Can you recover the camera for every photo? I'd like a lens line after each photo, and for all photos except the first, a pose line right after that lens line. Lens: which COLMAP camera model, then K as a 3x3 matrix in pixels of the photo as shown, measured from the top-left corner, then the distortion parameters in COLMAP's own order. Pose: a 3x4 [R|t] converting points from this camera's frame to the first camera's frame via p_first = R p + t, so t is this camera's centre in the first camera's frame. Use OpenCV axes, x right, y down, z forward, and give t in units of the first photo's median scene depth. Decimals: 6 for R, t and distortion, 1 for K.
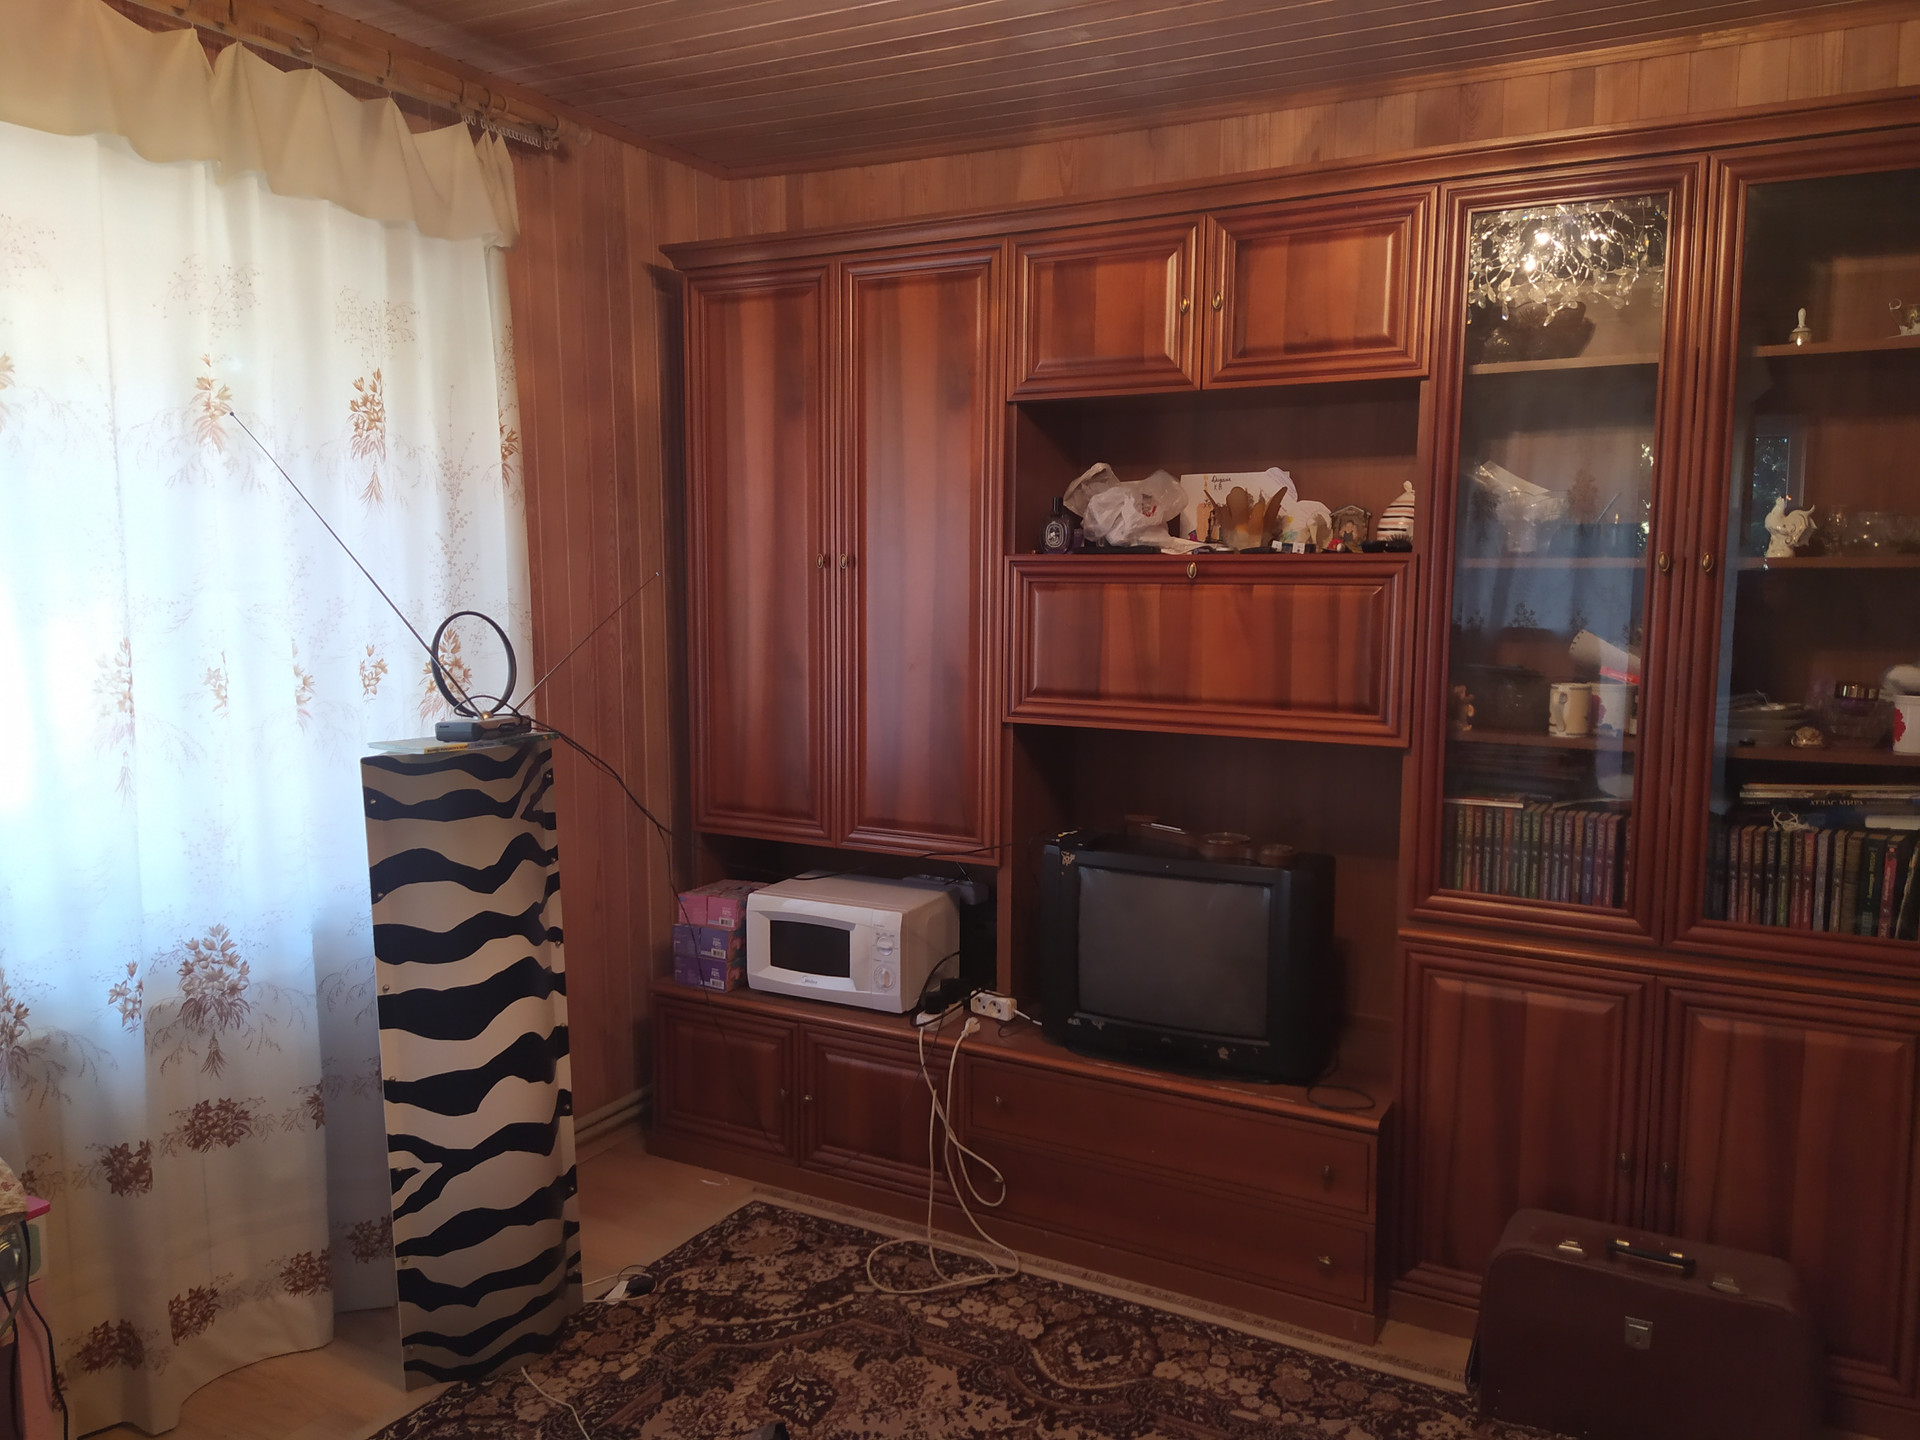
lens RADIAL K [[1560.5, 0, 891.7], [0, 1560.5, 703.6], [0, 0, 1]] dist [-0.003093, -0.013572]
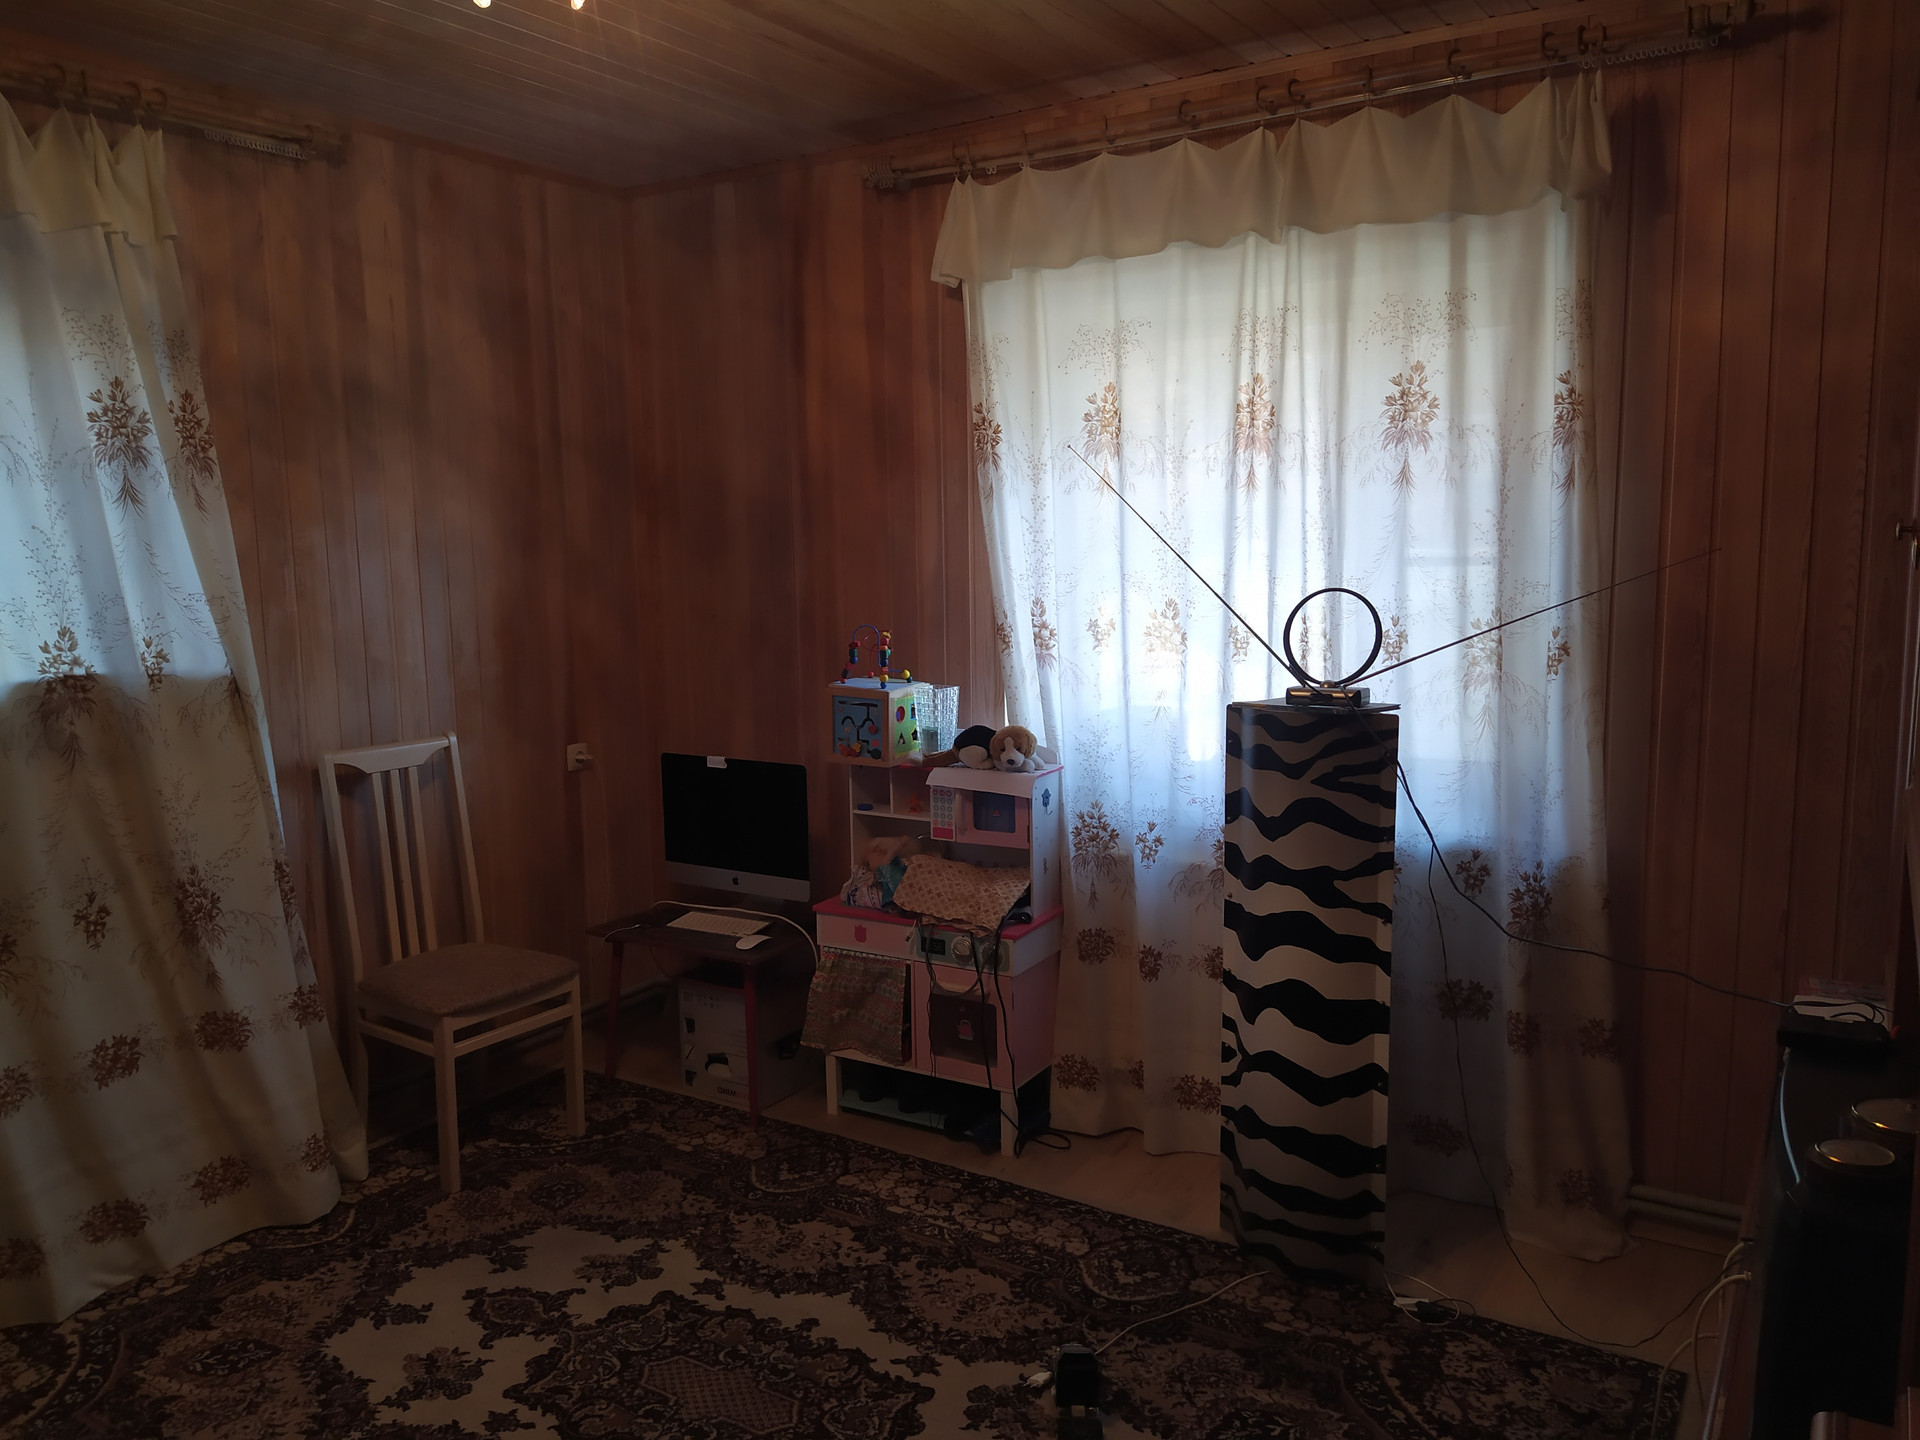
lens RADIAL K [[1431.8, 0, 960.0], [0, 1431.8, 720.0], [0, 0, 1]] dist [0.125927, -0.177891]
pose [[-0.099361, 0.118446, -0.987977, 1.180141], [-0.079124, 0.988806, 0.126503, -0.117588], [0.991901, 0.090742, -0.088877, 1.299163]]
